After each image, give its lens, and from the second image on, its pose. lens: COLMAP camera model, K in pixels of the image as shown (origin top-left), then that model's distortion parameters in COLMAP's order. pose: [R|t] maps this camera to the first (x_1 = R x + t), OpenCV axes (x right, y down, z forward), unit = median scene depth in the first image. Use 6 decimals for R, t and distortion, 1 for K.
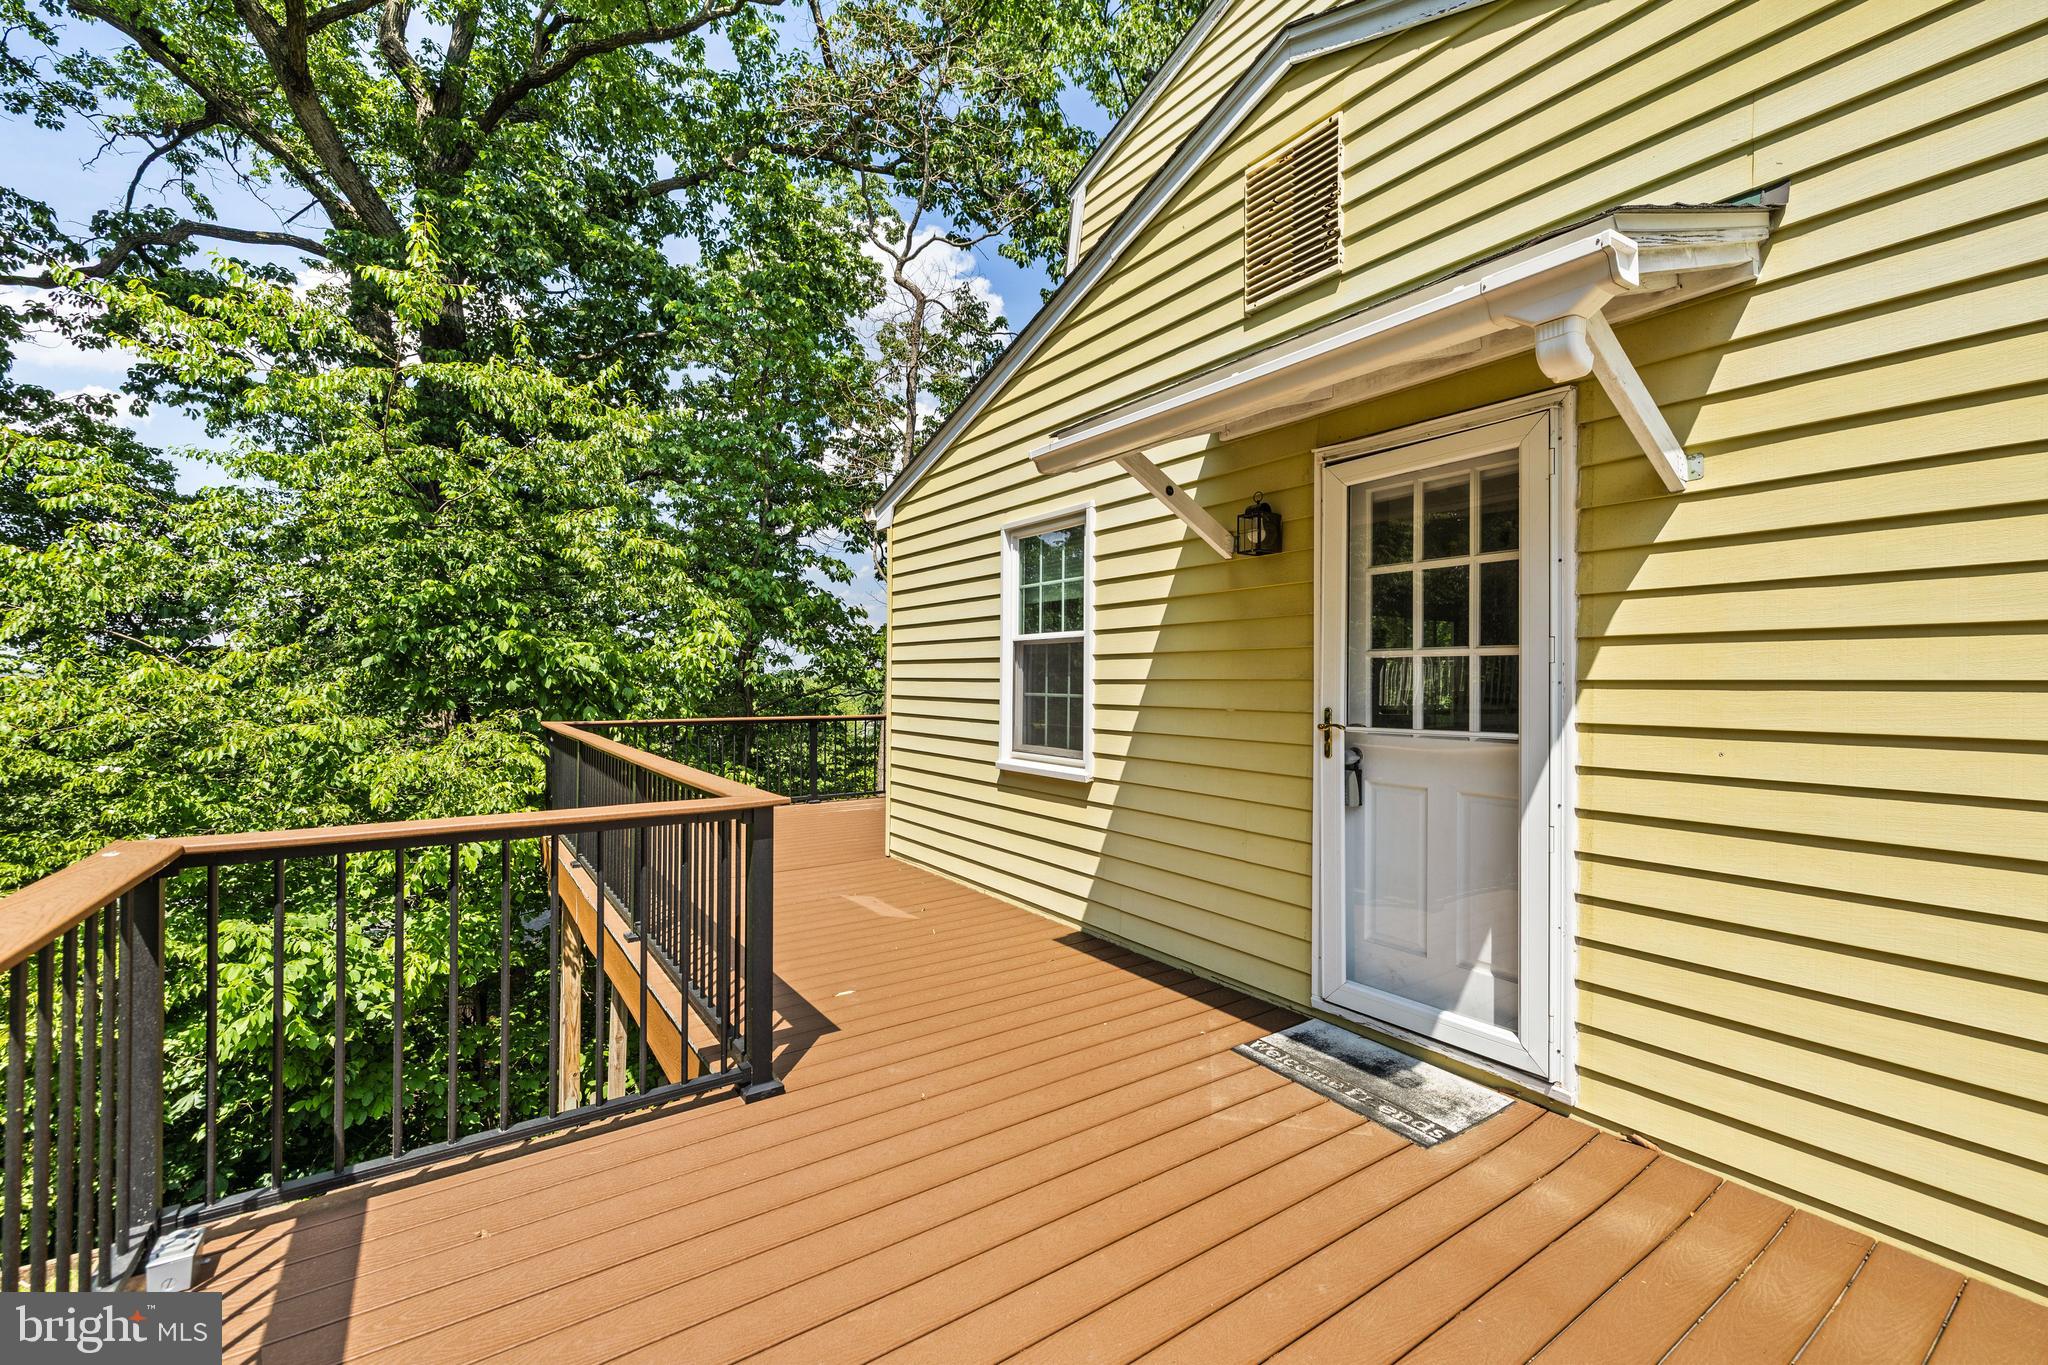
lens RADIAL K [[860.3, 0, 1024.0], [0, 860.3, 682.5], [0, 0, 1]] dist [-0.000336, -0.000311]
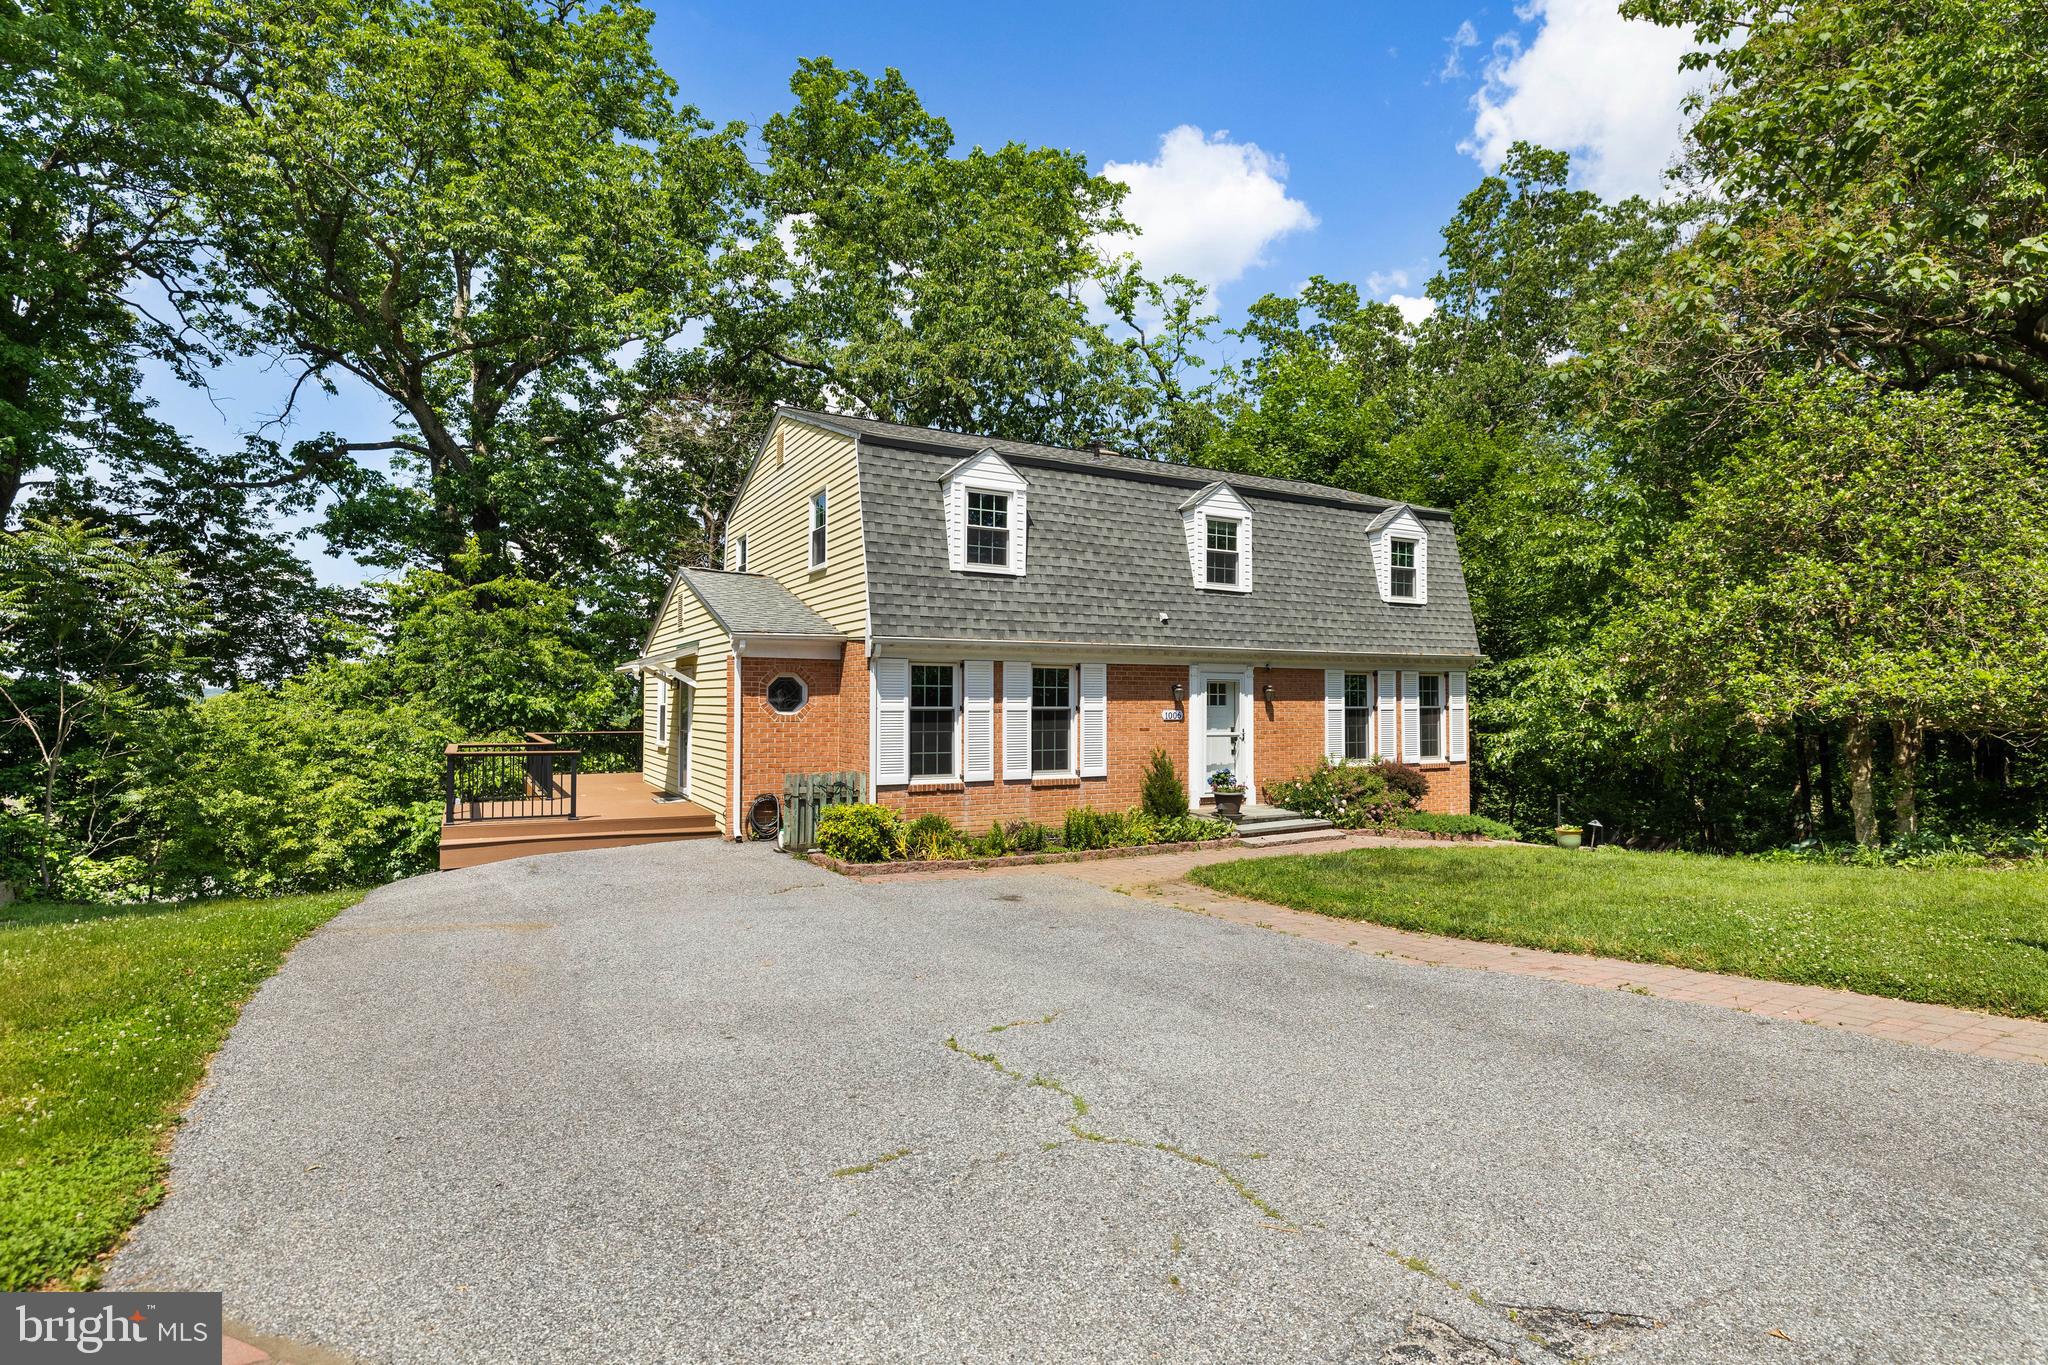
lens RADIAL K [[937.7, 0, 948.6], [0, 937.7, 694.0], [0, 0, 1]] dist [0.019043, 0.000030]
pose [[0.992331, 0.001675, -0.123598, 1.000923], [-0.002691, 0.999964, -0.008056, -0.042912], [0.123580, 0.008327, 0.992300, -1.566054]]
